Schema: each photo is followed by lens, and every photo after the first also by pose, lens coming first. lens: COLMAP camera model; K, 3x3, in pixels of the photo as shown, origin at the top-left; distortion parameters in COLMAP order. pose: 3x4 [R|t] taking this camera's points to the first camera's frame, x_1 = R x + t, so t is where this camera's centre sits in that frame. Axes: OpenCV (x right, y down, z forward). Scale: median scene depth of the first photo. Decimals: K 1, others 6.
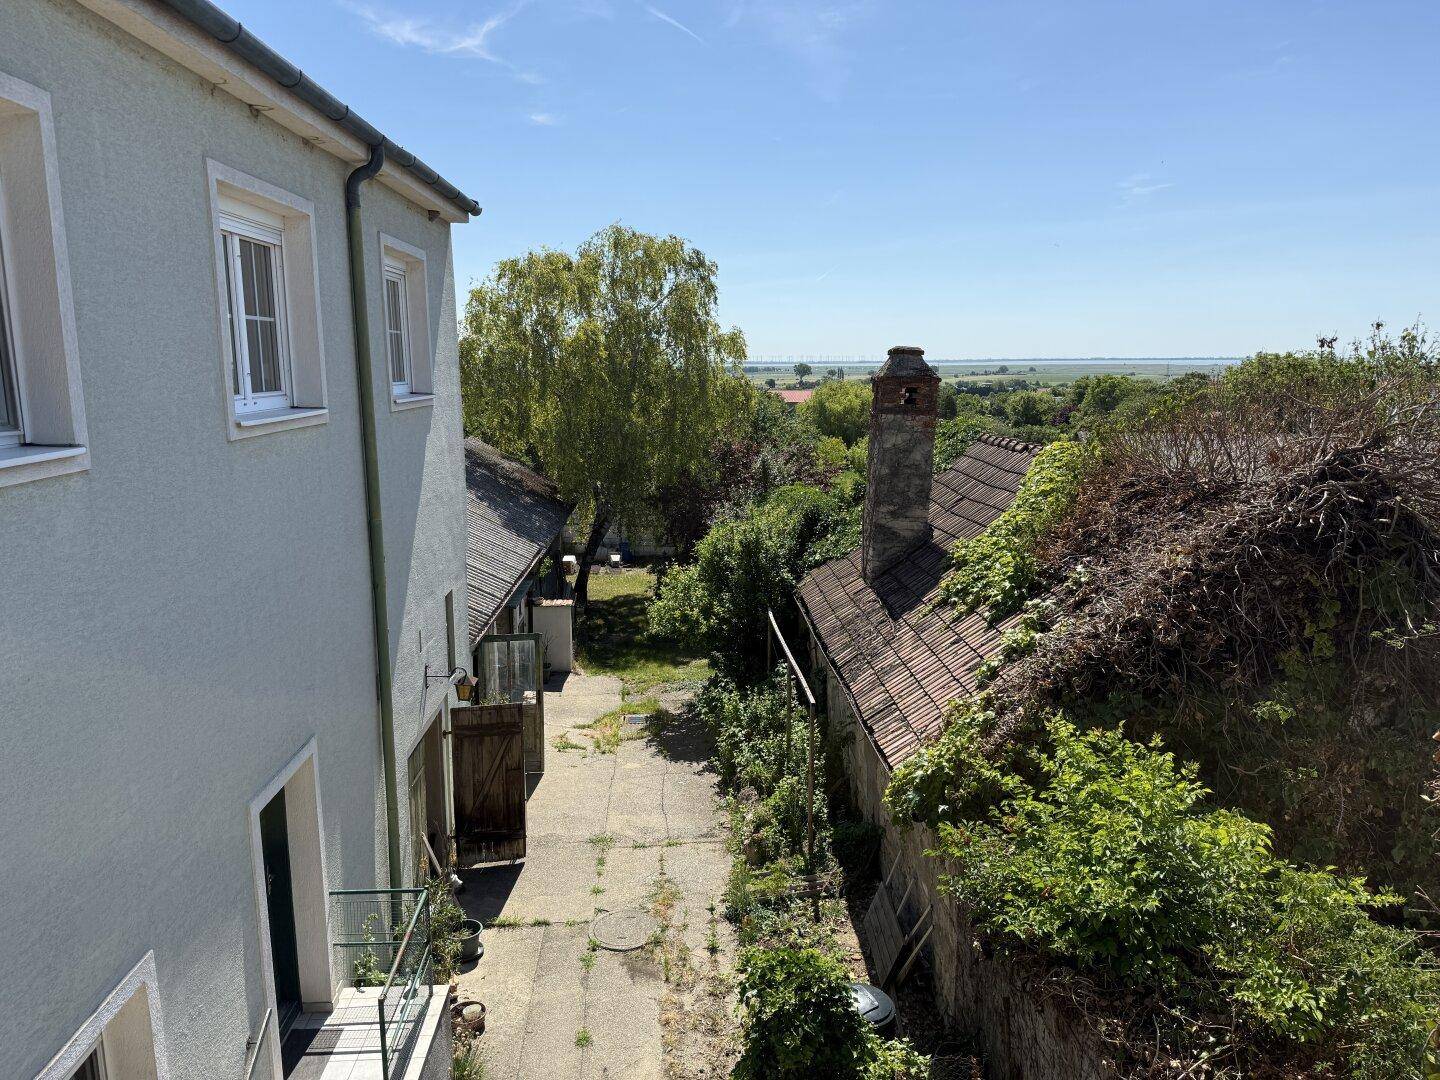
lens RADIAL K [[999.1, 0, 720.0], [0, 999.1, 525.7], [0, 0, 1]] dist [0.049157, -0.063365]
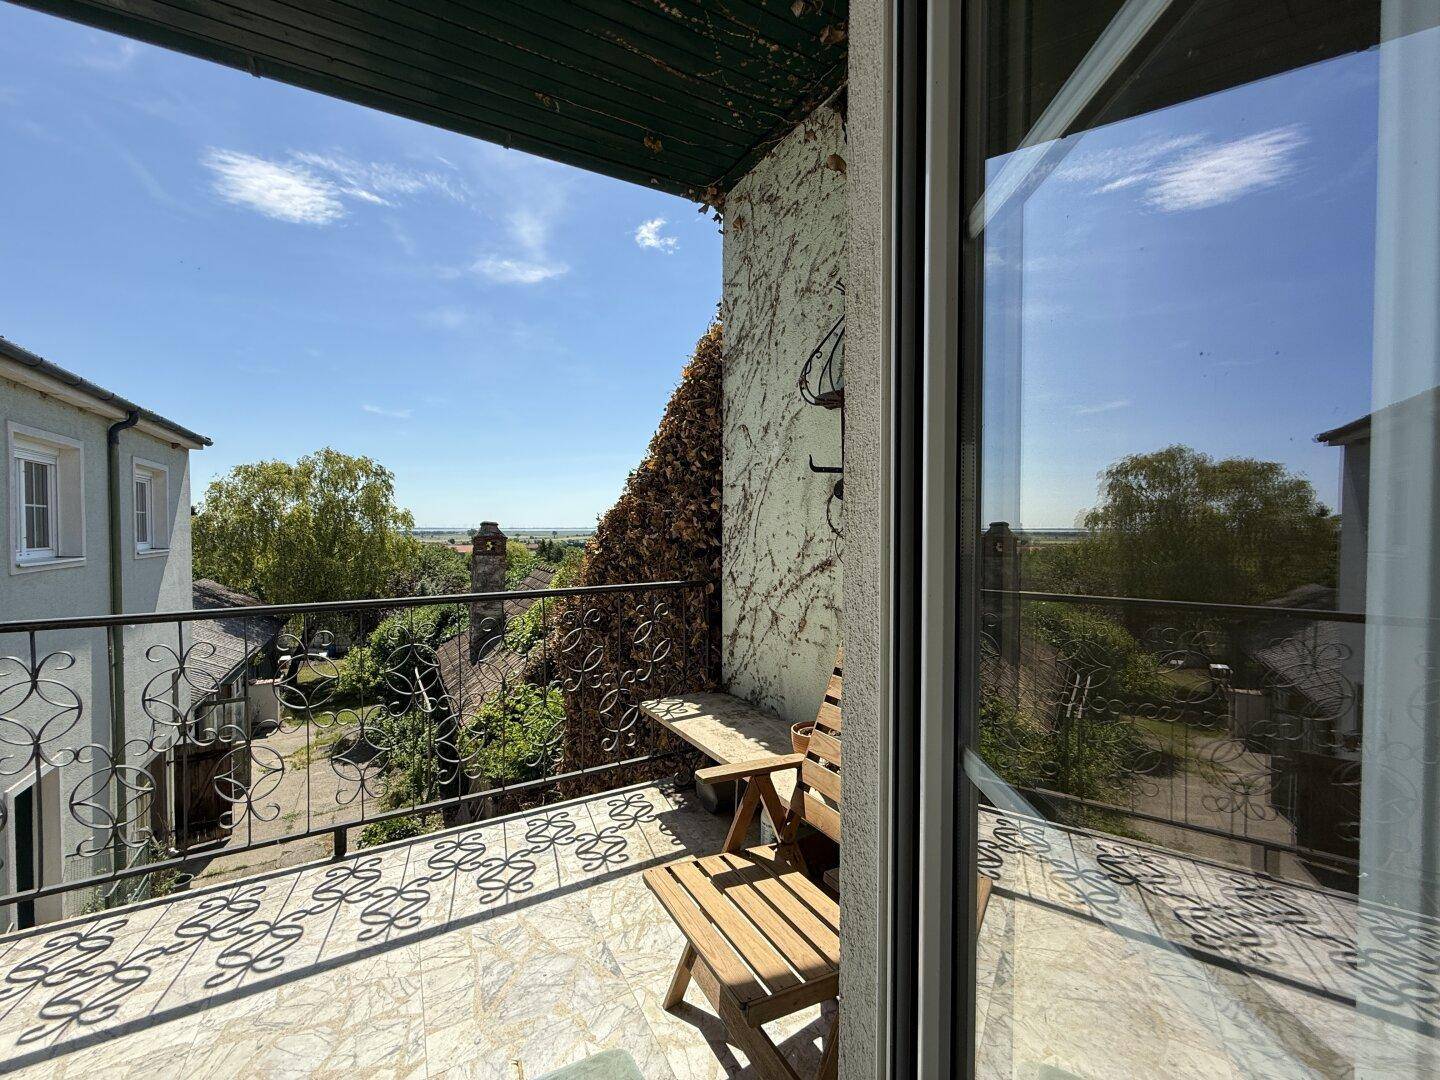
lens RADIAL K [[578.3, 0, 693.8], [0, 578.3, 537.4], [0, 0, 1]] dist [0.027712, -0.002817]
pose [[0.902708, -0.007072, 0.430196, 0.069315], [0.069863, 0.989005, -0.130340, 0.034195], [-0.424544, 0.147714, 0.893277, -0.218801]]
